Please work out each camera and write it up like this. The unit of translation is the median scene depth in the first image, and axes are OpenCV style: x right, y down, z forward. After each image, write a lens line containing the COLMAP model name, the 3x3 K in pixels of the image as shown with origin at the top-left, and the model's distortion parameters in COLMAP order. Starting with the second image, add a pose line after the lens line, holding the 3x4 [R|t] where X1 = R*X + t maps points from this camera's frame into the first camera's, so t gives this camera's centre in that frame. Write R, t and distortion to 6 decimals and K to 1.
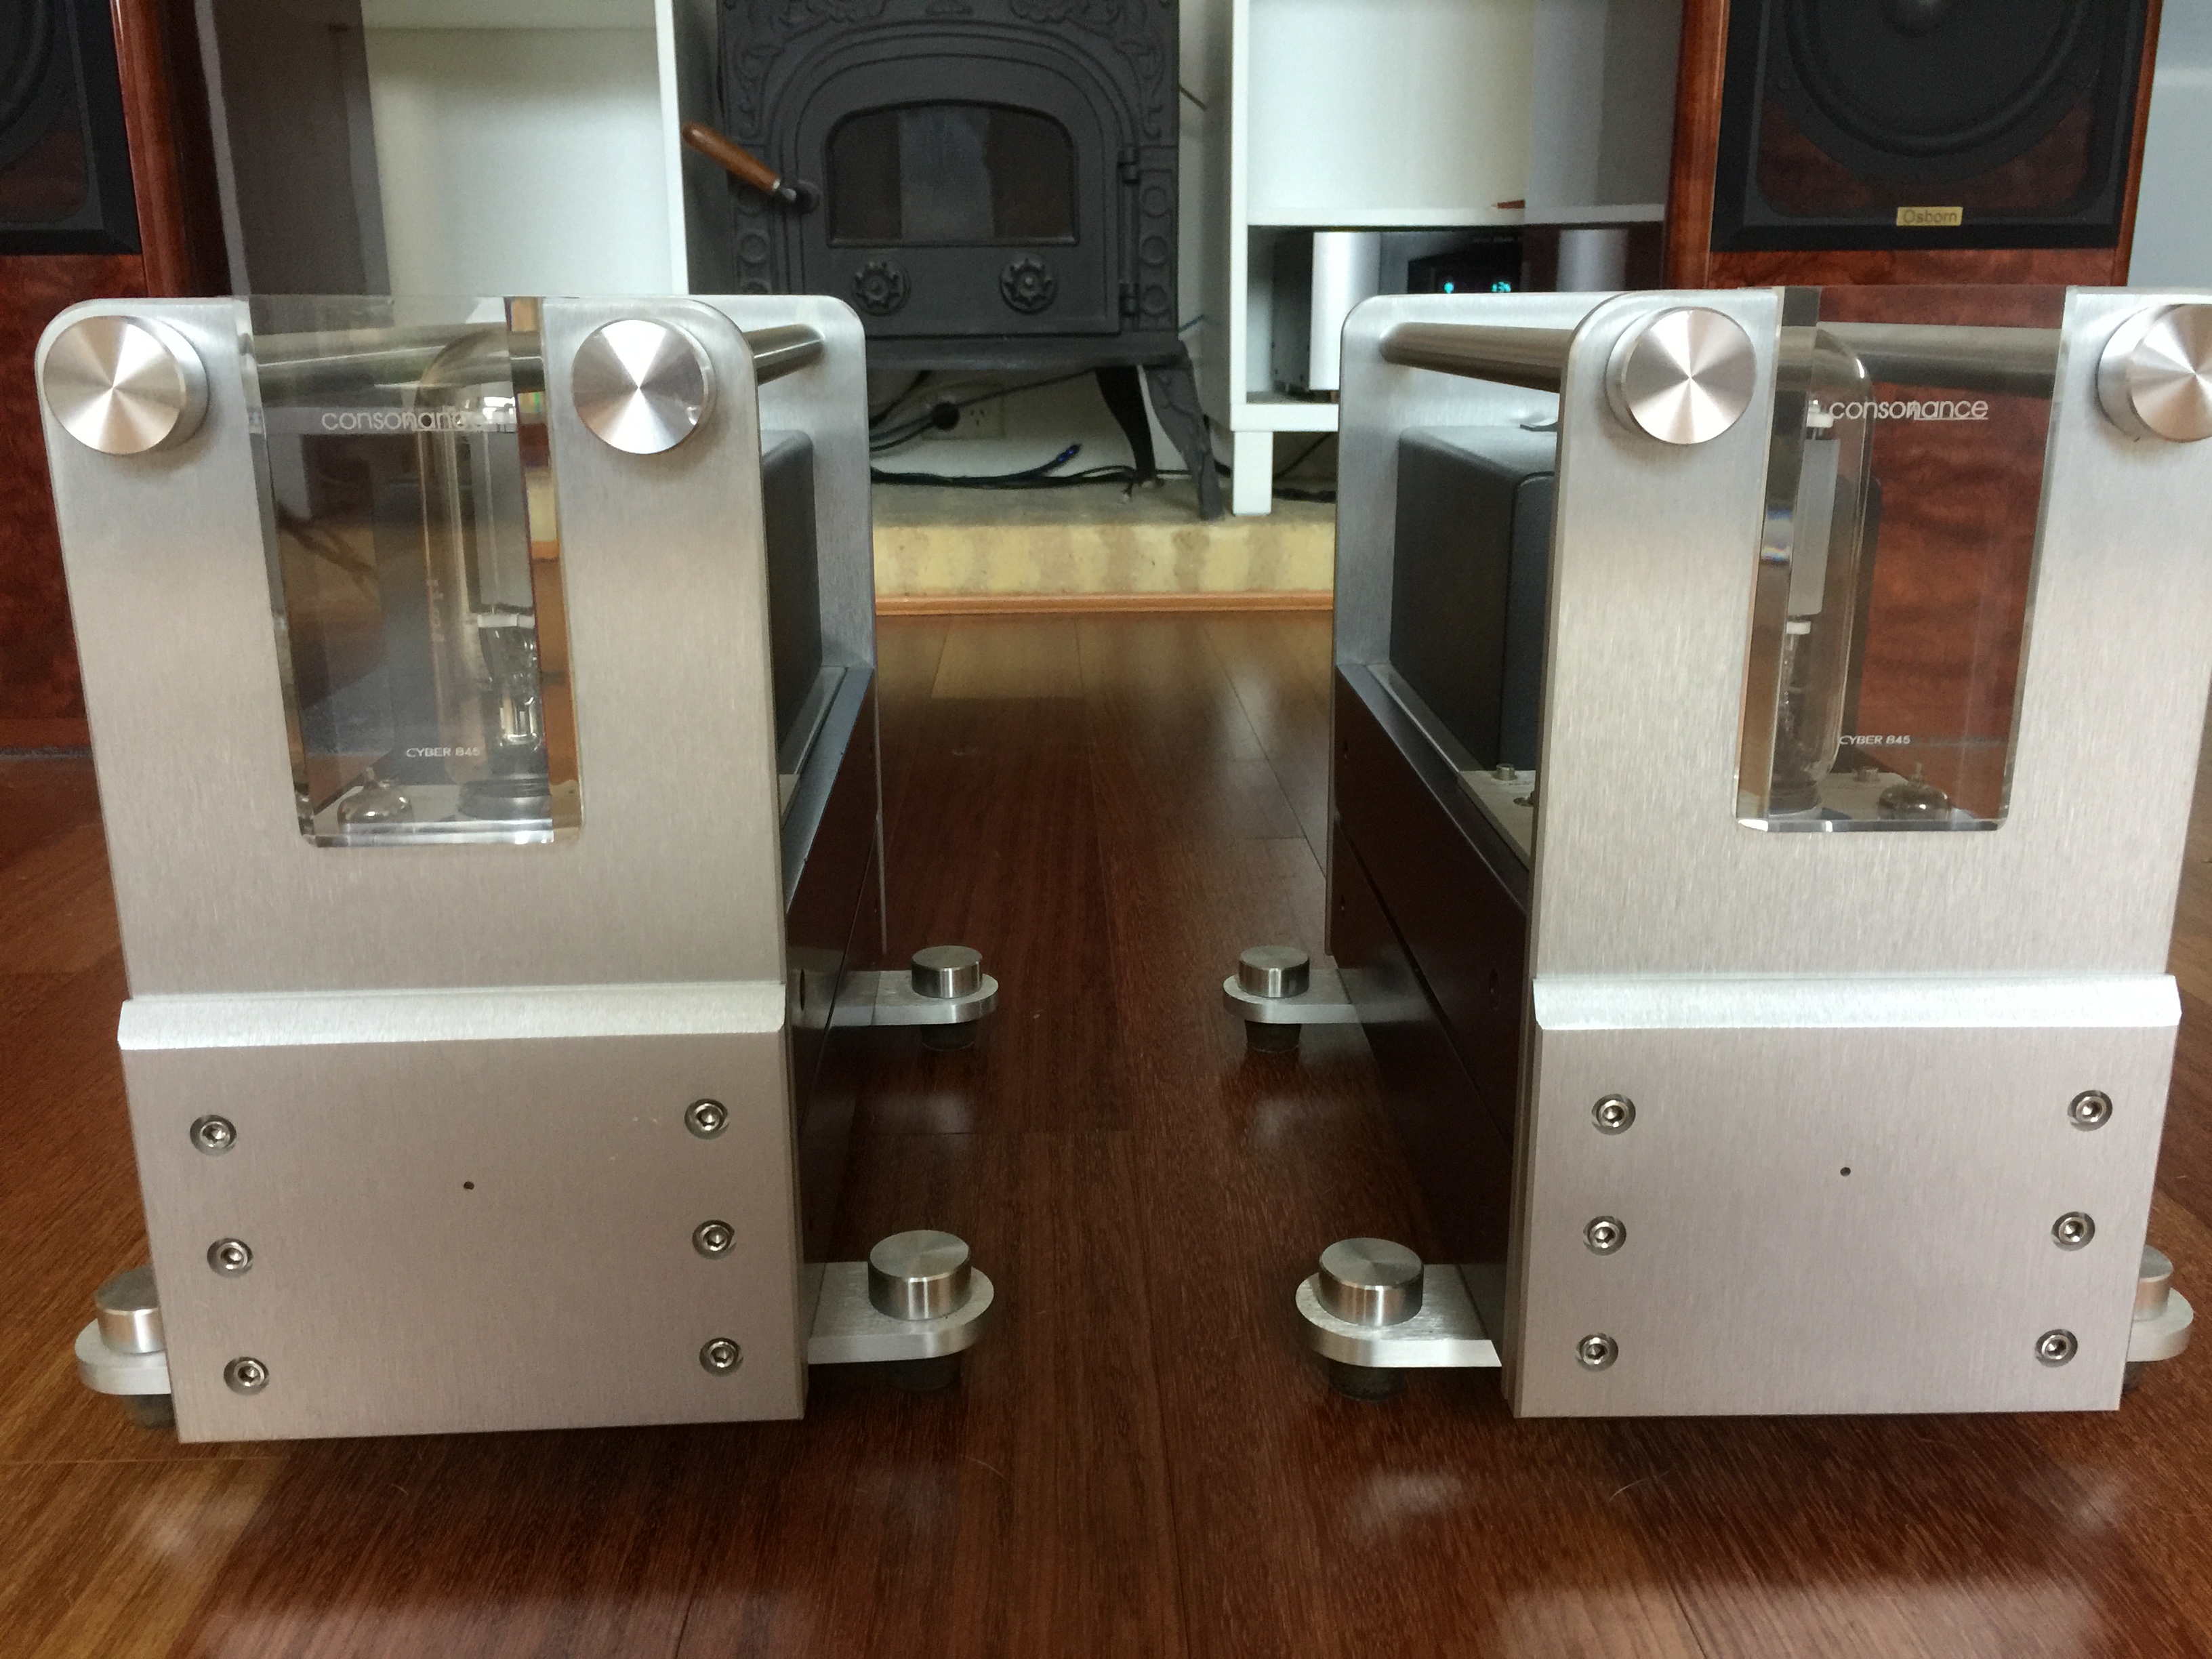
lens RADIAL K [[1895.1, 0, 1106.8], [0, 1895.1, 828.3], [0, 0, 1]] dist [0.038540, -0.066863]
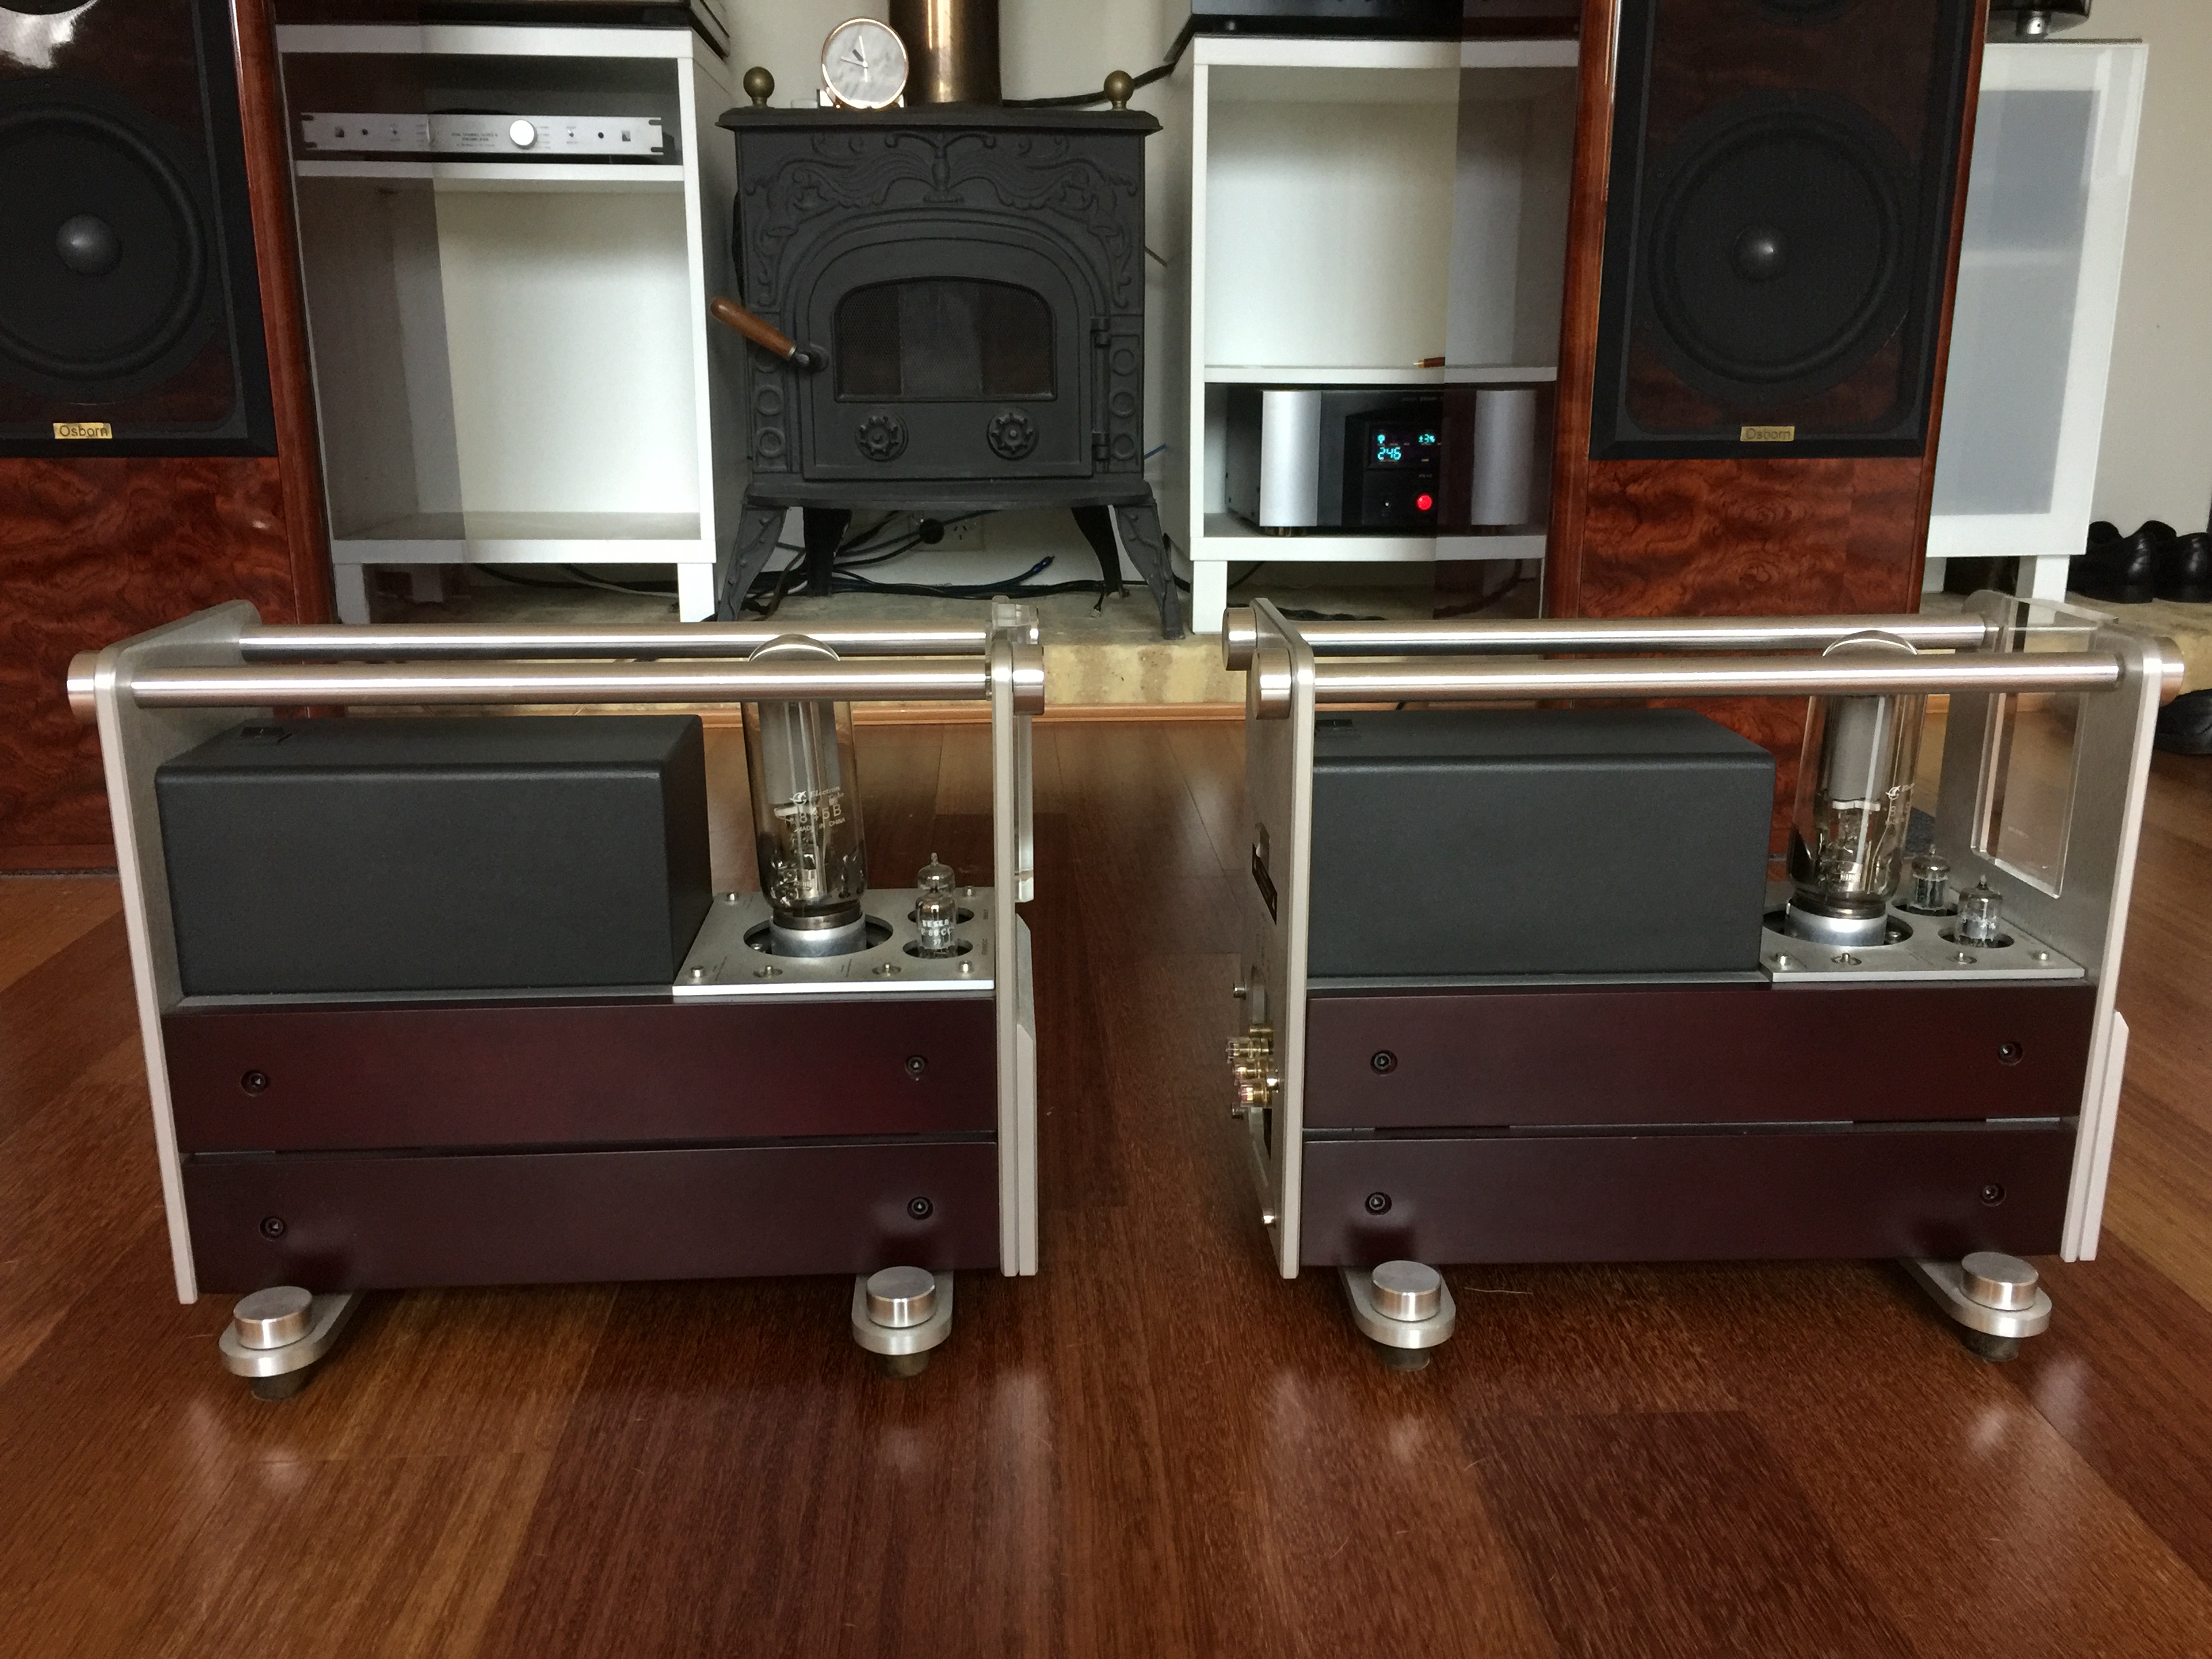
lens RADIAL K [[1895.1, 0, 1111.2], [0, 1895.1, 828.5], [0, 0, 1]] dist [0.038540, -0.066863]
pose [[0.999611, -0.000717, 0.027887, -0.014620], [0.001128, 0.999891, -0.014728, -0.035821], [-0.027873, 0.014754, 0.999503, -0.137556]]
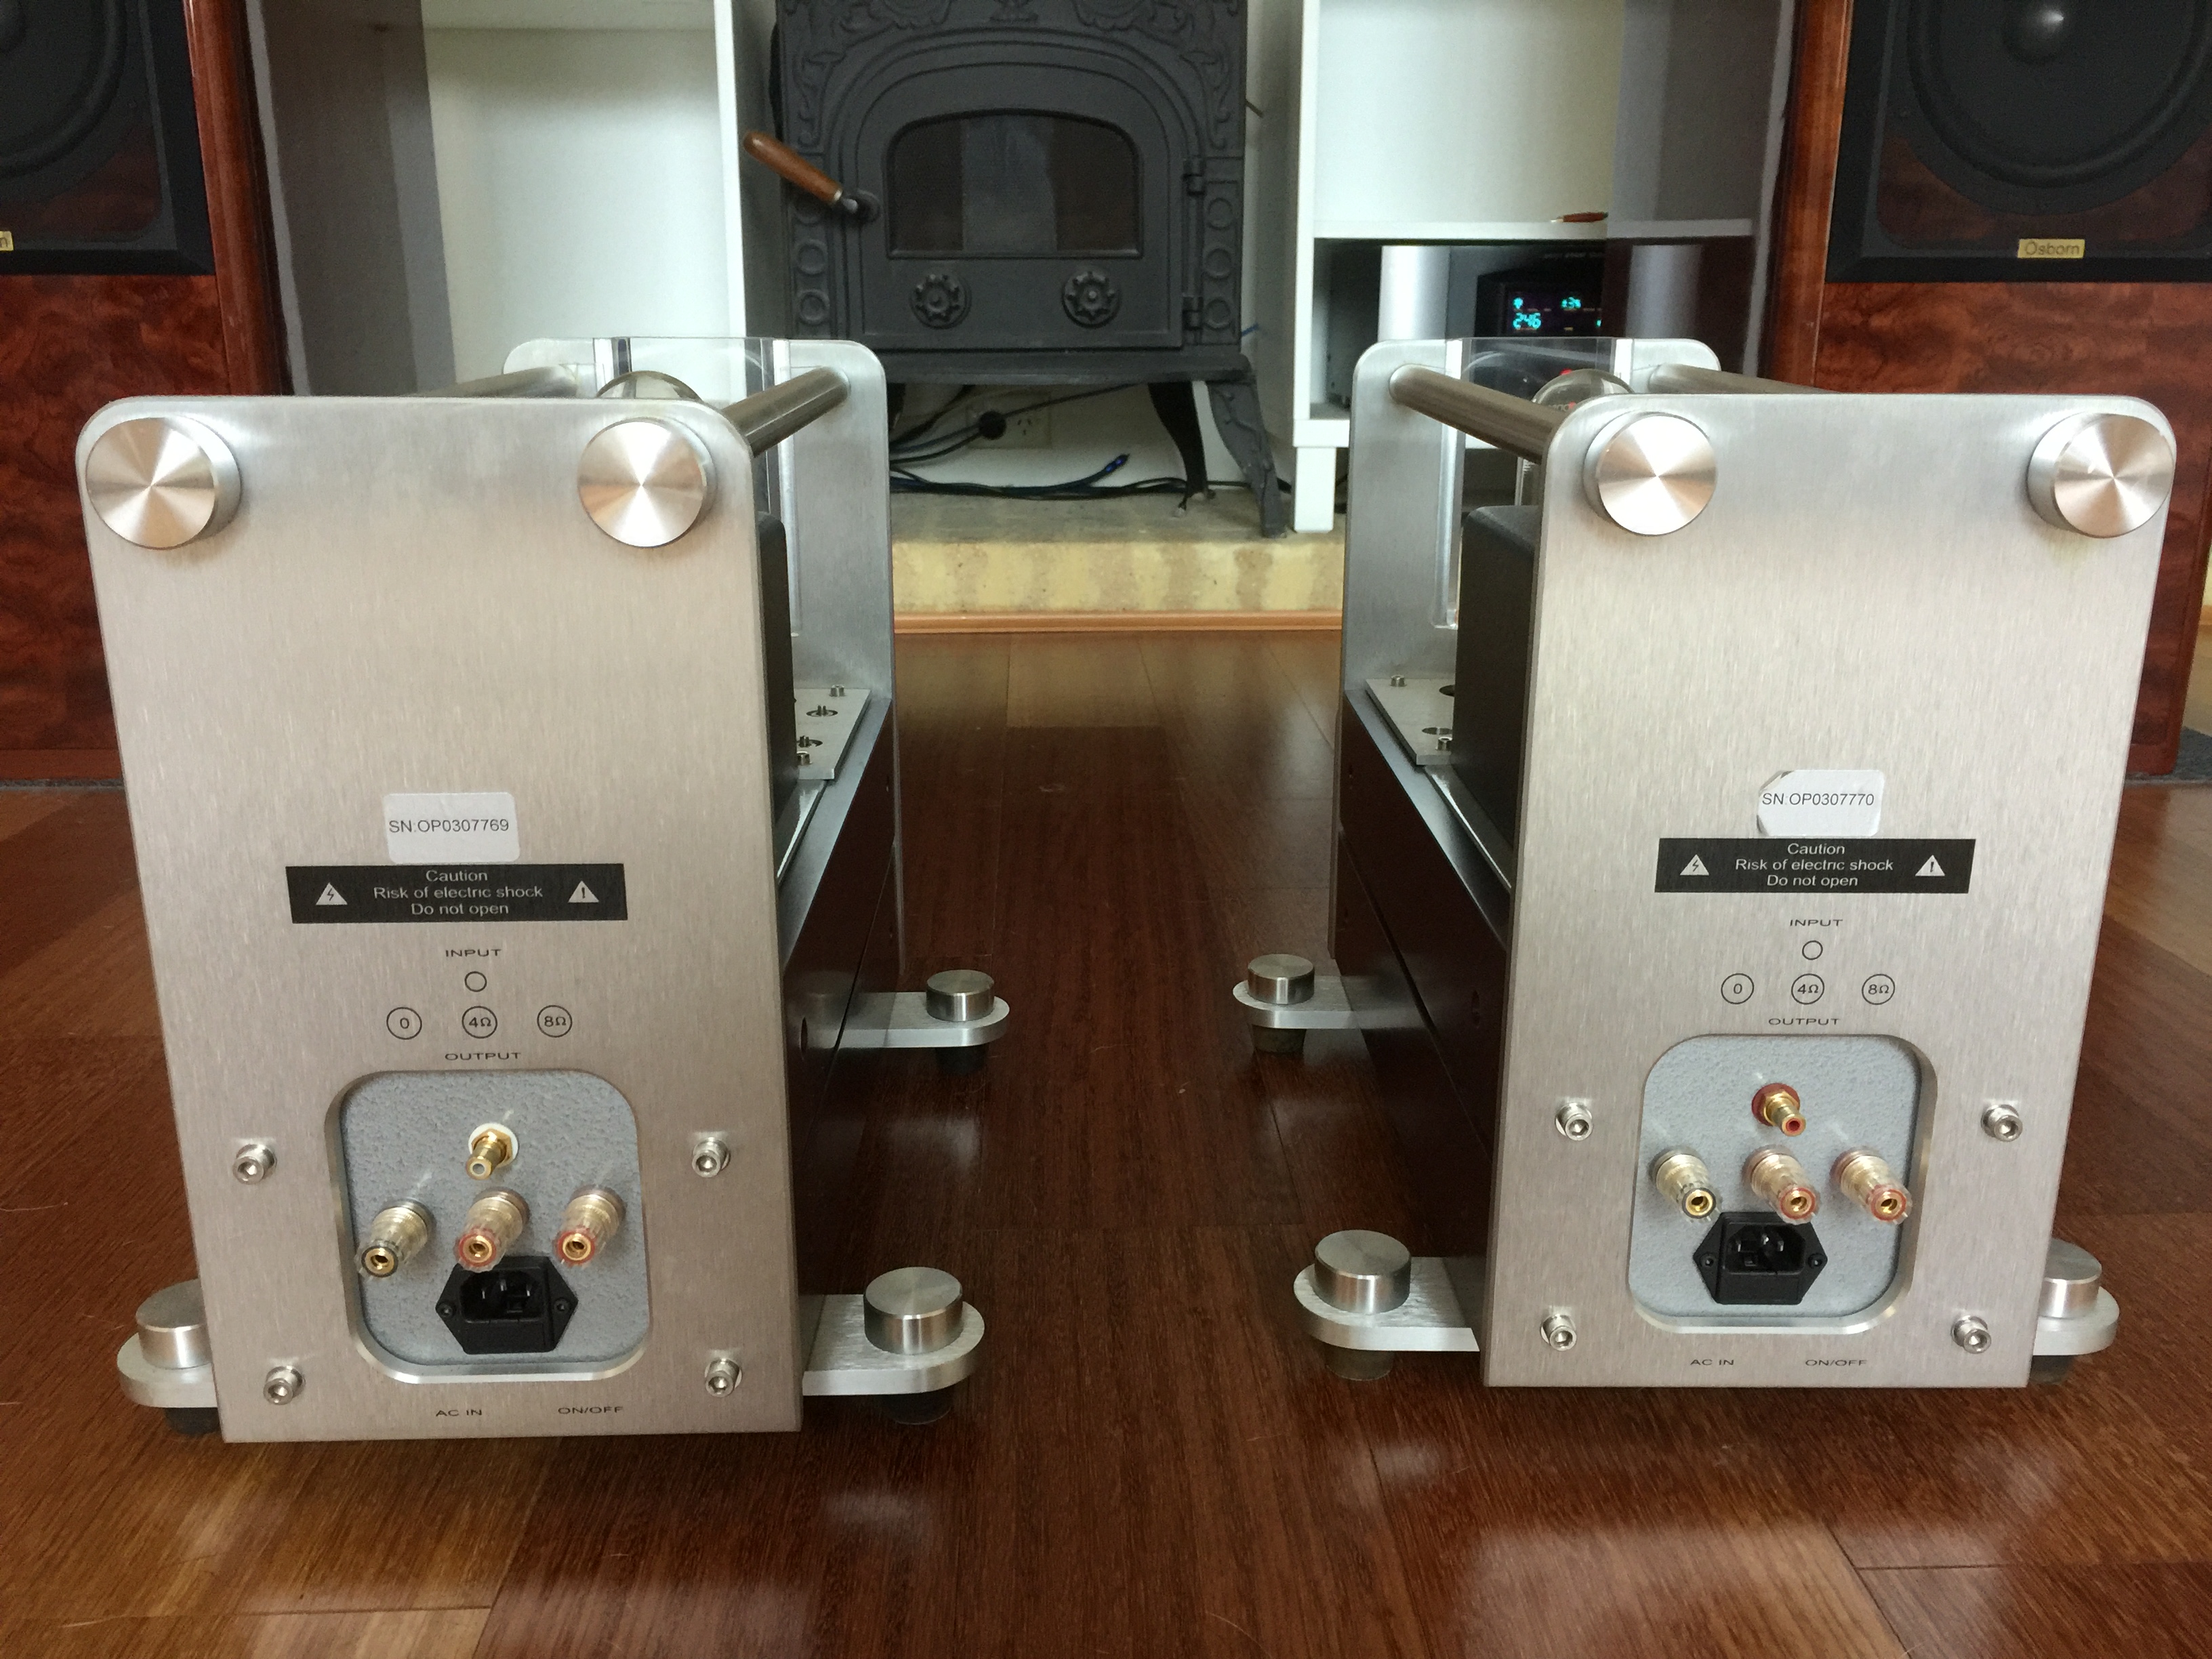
lens RADIAL K [[1895.1, 0, 1104.8], [0, 1895.1, 830.0], [0, 0, 1]] dist [0.038540, -0.066863]
pose [[0.999973, 0.005415, 0.005014, -0.039234], [-0.005457, 0.999950, 0.008321, -0.019992], [-0.004969, -0.008348, 0.999953, 0.016267]]
